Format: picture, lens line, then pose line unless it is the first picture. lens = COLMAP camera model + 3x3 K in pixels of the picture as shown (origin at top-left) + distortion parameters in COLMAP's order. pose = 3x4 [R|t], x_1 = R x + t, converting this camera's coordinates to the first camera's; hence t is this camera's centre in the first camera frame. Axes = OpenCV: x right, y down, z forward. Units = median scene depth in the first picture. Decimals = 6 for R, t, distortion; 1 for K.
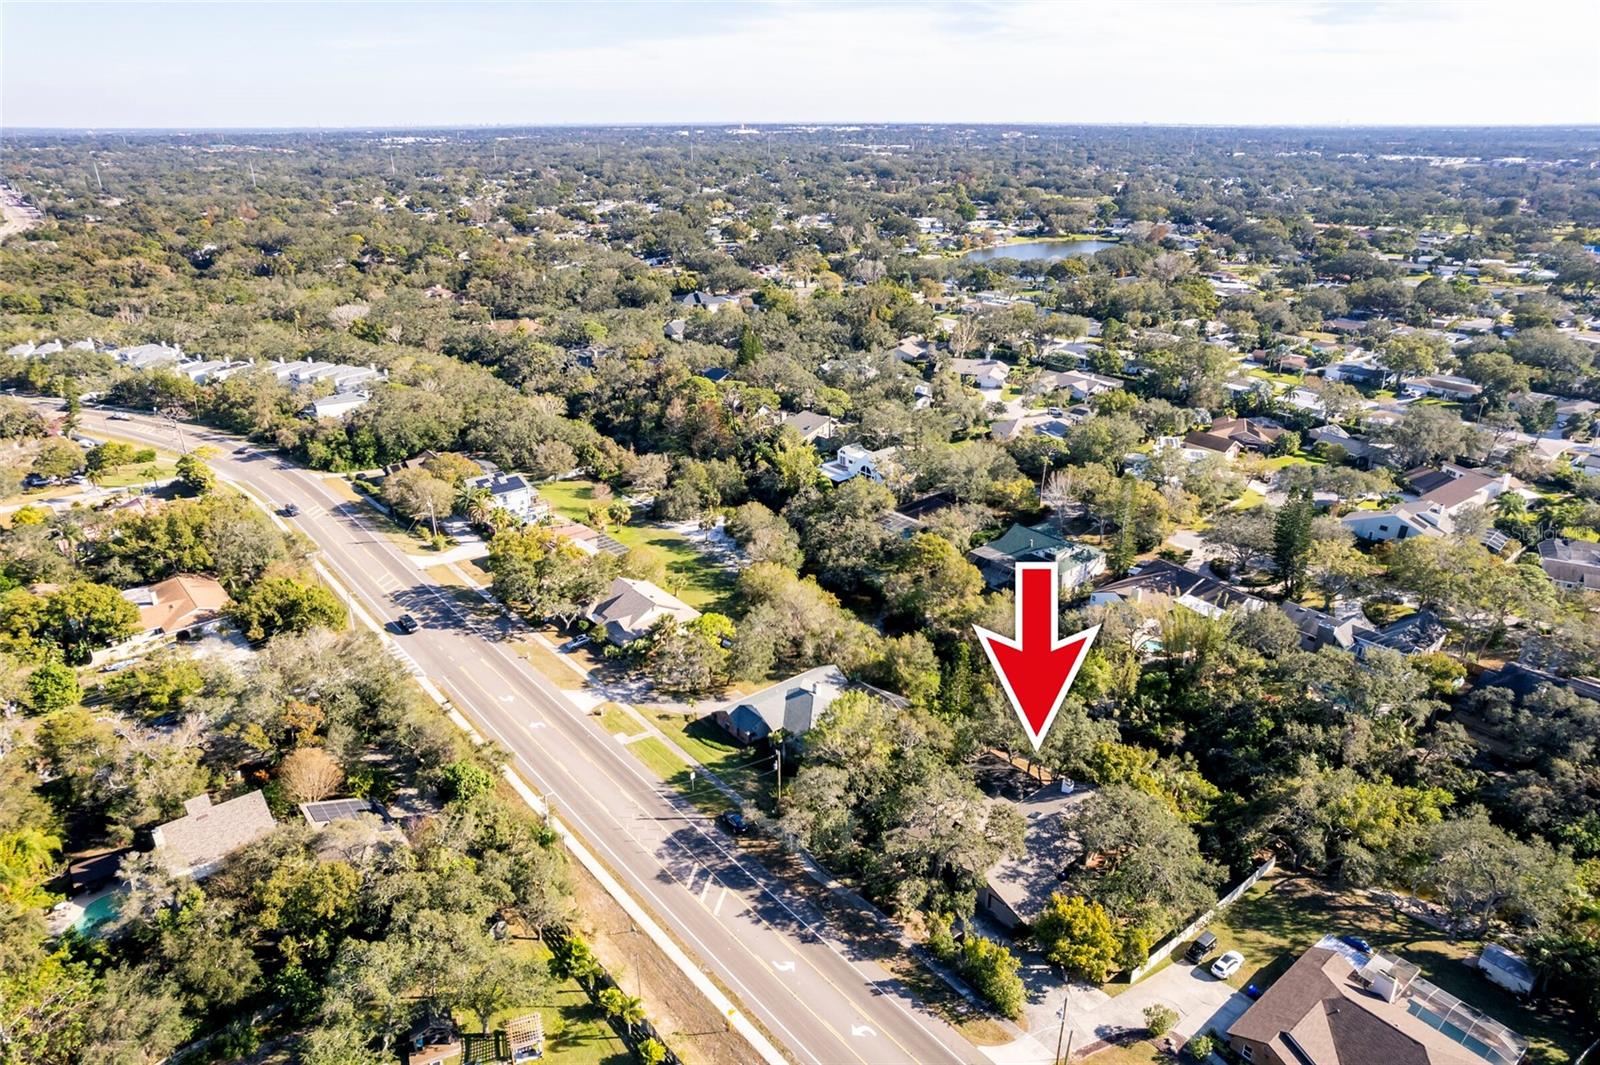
lens RADIAL K [[1017.6, 0, 810.7], [0, 1017.6, 528.0], [0, 0, 1]] dist [-0.089170, 0.081001]
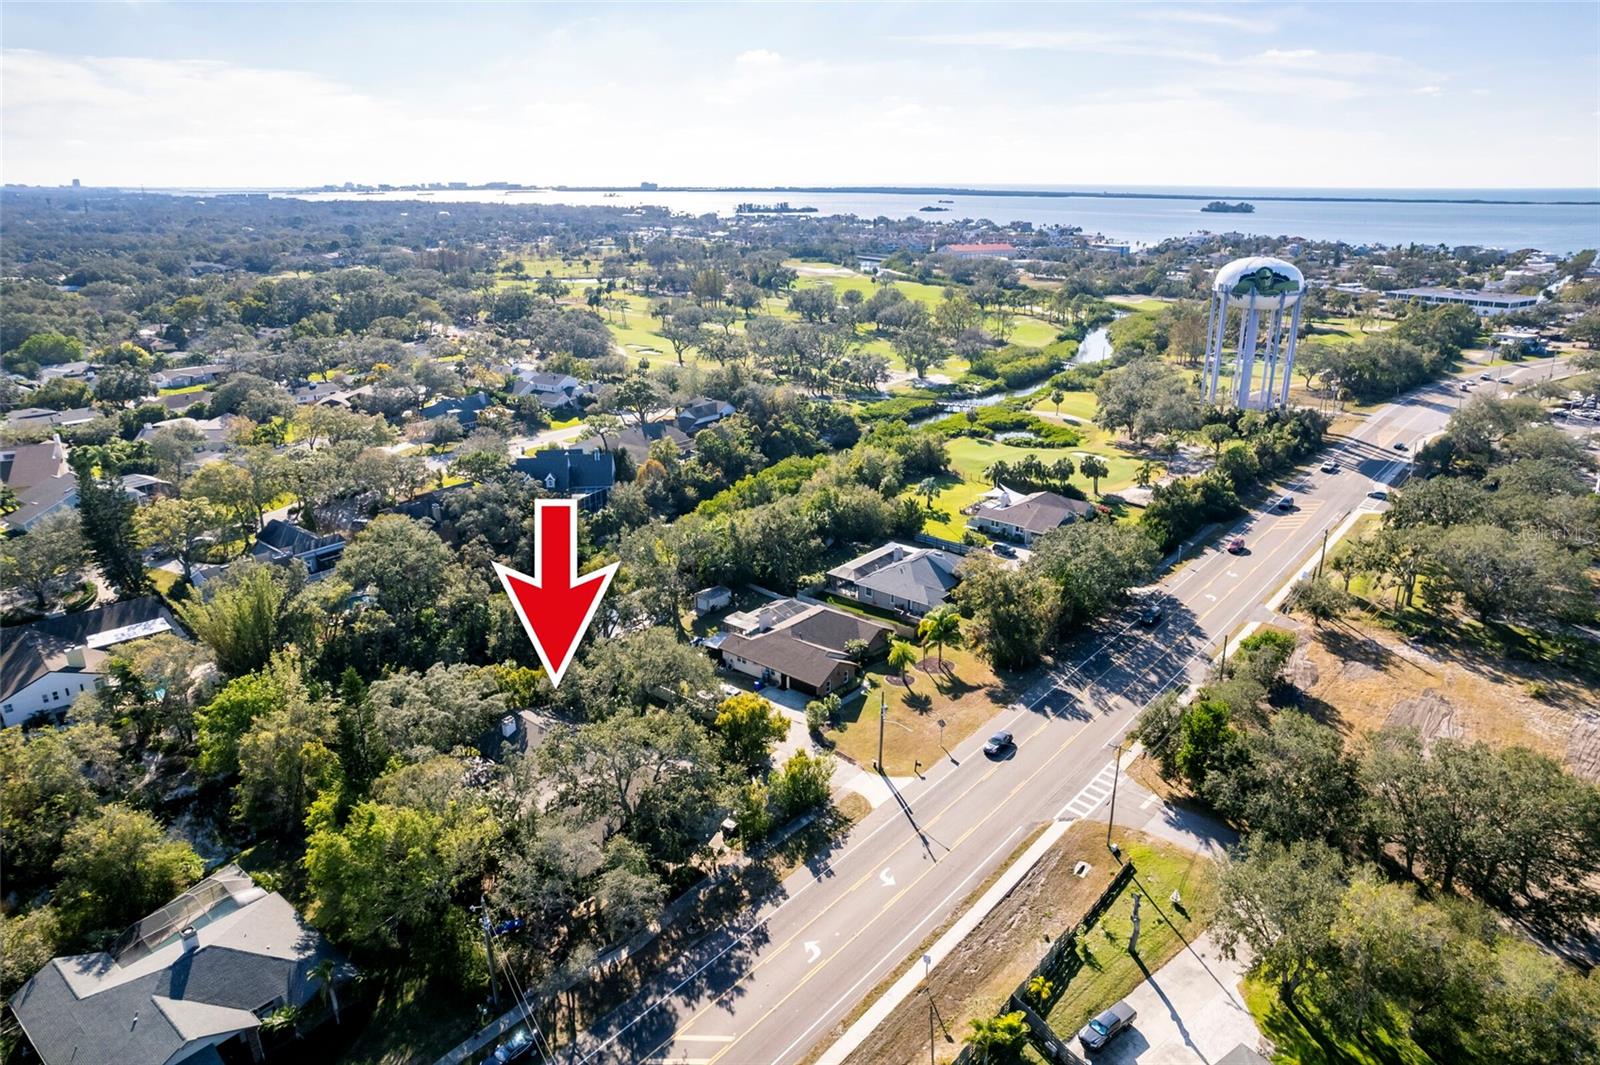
lens RADIAL K [[1017.6, 0, 810.7], [0, 1017.6, 528.0], [0, 0, 1]] dist [-0.089170, 0.081001]
pose [[-0.194841, -0.321058, 0.926800, -0.416488], [0.369157, 0.851426, 0.372555, -0.086307], [-0.908713, 0.414724, -0.047372, 0.585537]]
